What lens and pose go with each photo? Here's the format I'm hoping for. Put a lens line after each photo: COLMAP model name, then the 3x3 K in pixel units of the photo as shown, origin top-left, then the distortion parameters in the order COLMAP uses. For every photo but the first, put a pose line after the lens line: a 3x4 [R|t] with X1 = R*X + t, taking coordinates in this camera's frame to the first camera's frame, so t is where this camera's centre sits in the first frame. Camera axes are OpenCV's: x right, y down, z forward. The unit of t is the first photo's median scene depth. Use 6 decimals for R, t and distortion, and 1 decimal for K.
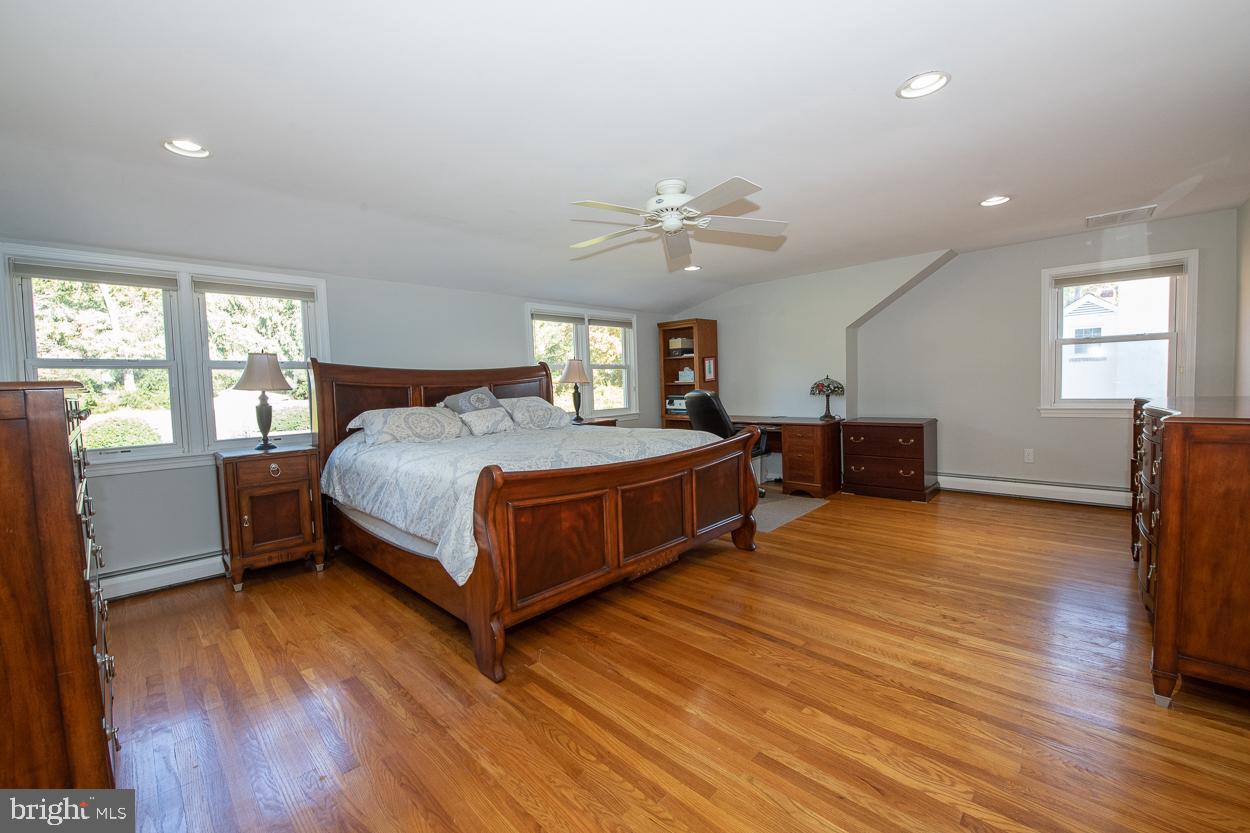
lens RADIAL K [[500.0, 0, 621.1], [0, 500.0, 410.5], [0, 0, 1]] dist [-0.013225, -0.001082]
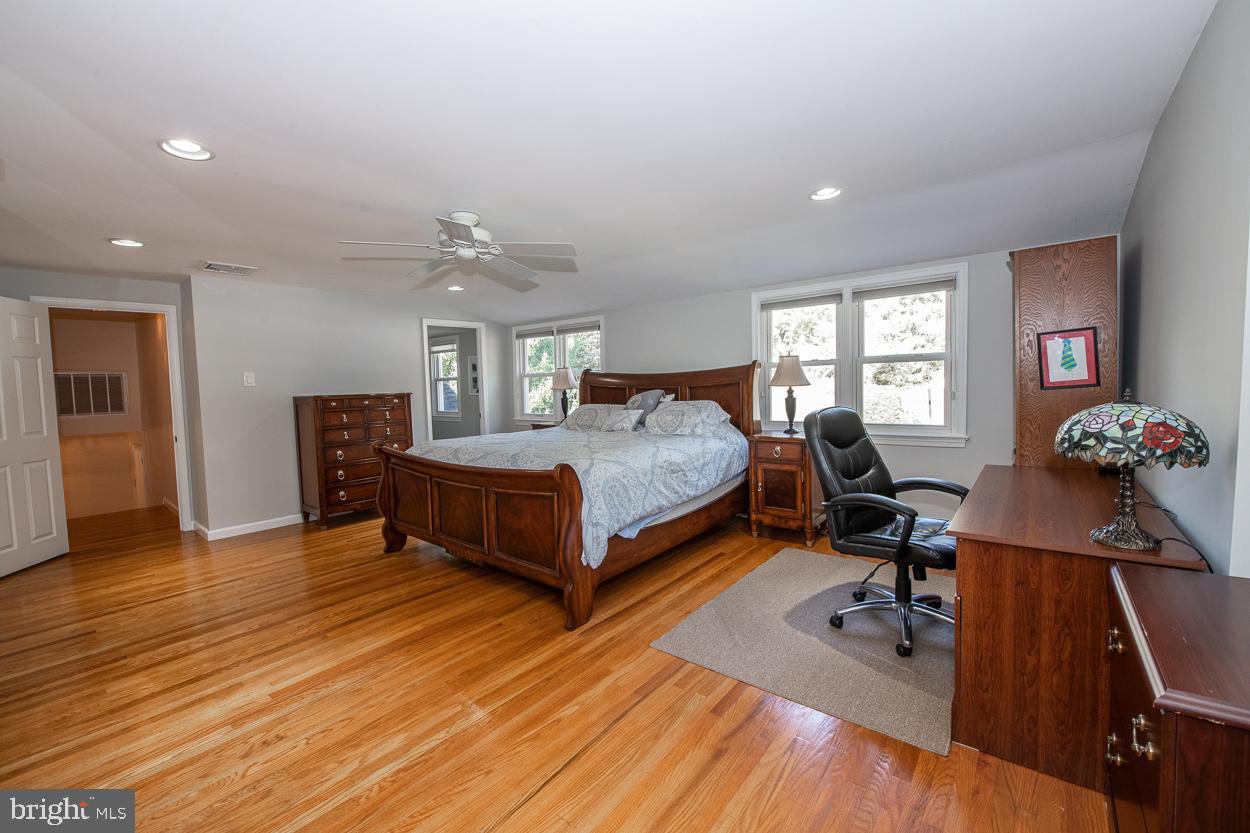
lens RADIAL K [[500.0, 0, 621.7], [0, 500.0, 415.0], [0, 0, 1]] dist [-0.013225, -0.001082]
pose [[0.073636, 0.075805, -0.994400, 0.925835], [-0.035331, 0.996679, 0.073362, -0.084808], [0.996659, 0.029731, 0.076070, 0.965271]]
